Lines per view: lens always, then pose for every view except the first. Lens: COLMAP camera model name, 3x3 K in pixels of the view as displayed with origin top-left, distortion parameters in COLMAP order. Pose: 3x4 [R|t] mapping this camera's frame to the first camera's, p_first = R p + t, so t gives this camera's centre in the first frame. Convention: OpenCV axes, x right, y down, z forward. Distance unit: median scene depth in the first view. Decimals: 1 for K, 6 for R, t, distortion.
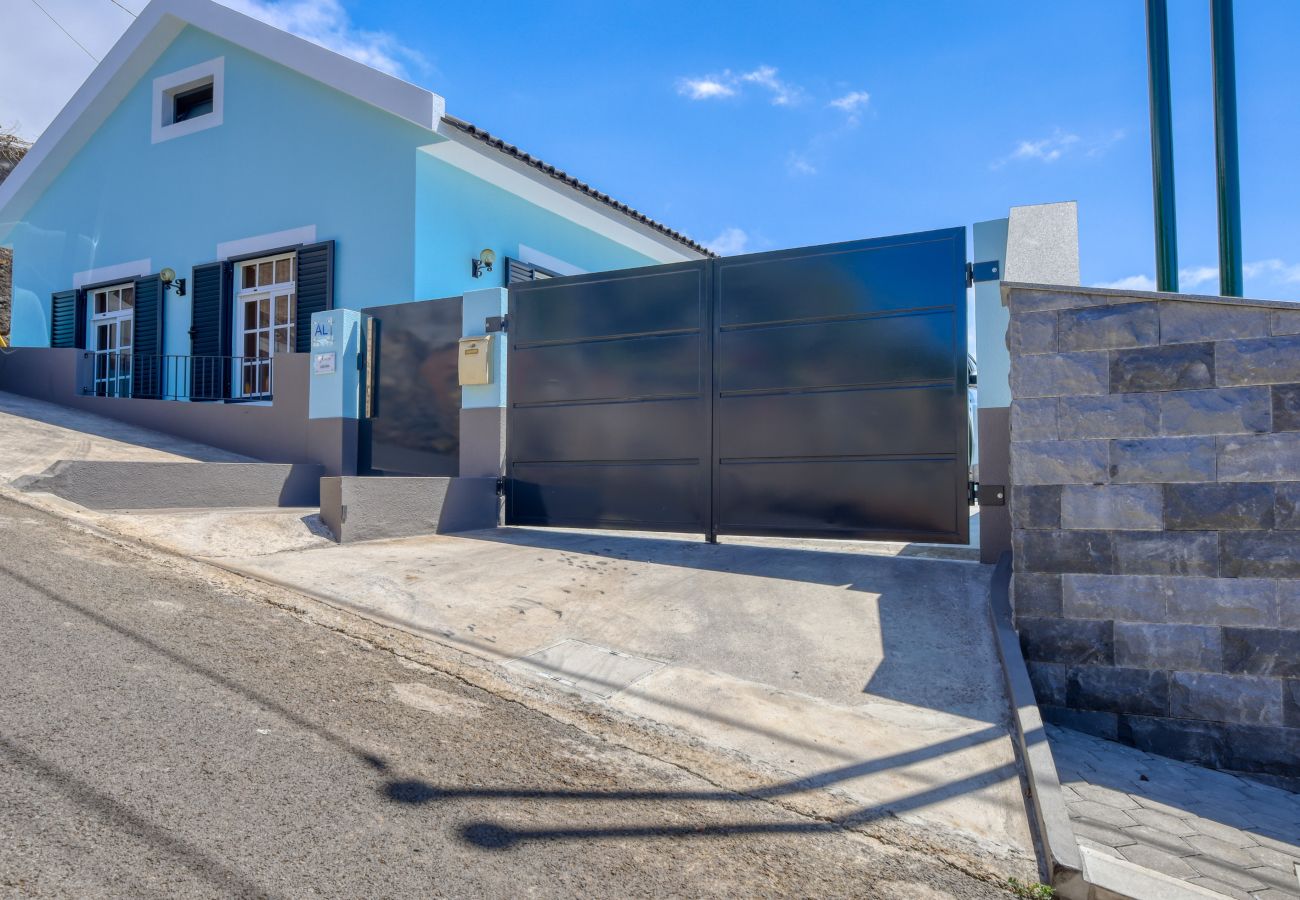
lens RADIAL K [[924.5, 0, 636.5], [0, 924.5, 454.7], [0, 0, 1]] dist [-0.010381, 0.007797]
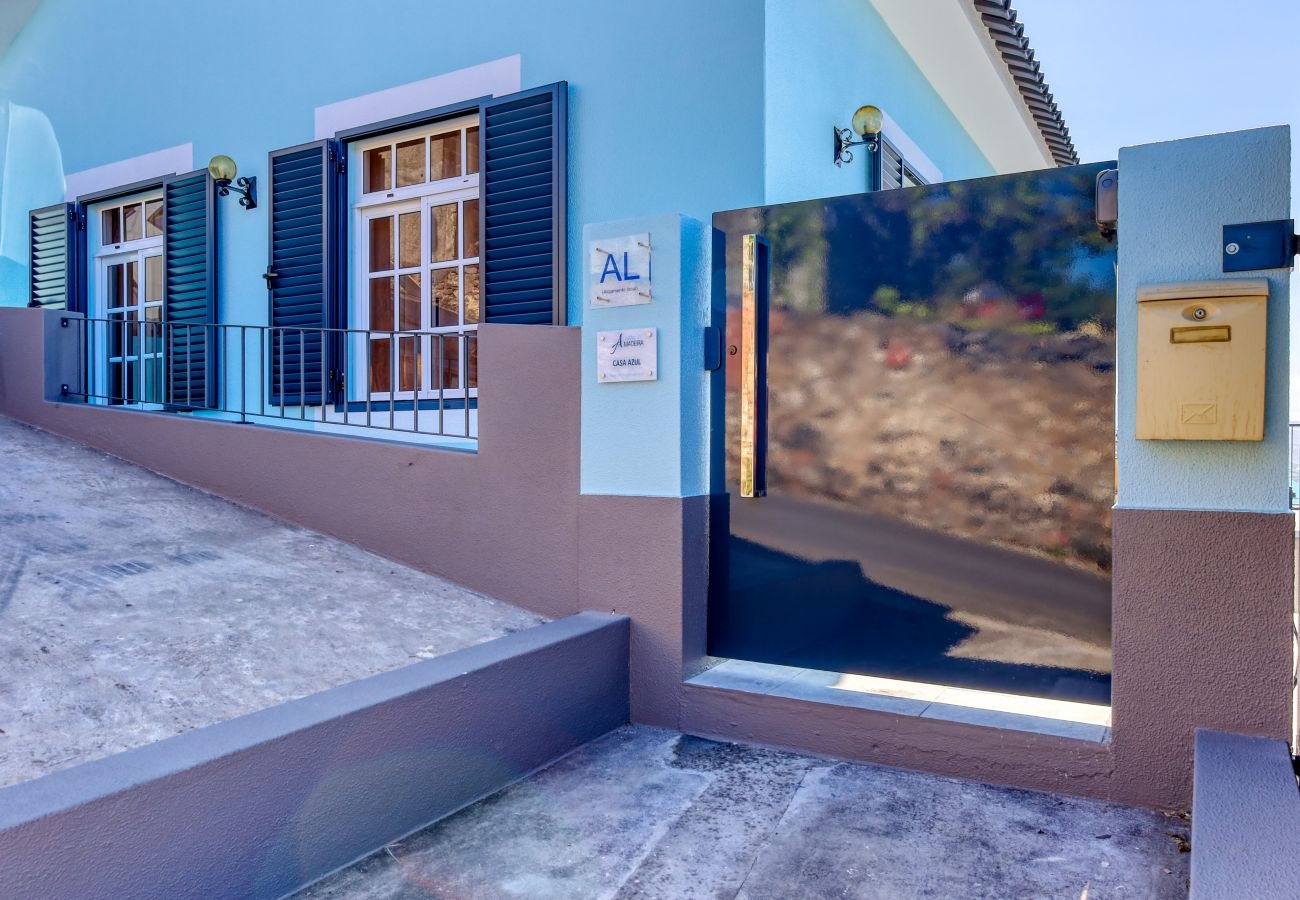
lens RADIAL K [[924.5, 0, 662.1], [0, 924.5, 443.4], [0, 0, 1]] dist [-0.010381, 0.007797]
pose [[0.999531, 0.007022, -0.029802, -0.240909], [-0.005821, 0.999175, 0.040195, -0.059661], [0.030060, -0.040003, 0.998747, 0.474767]]
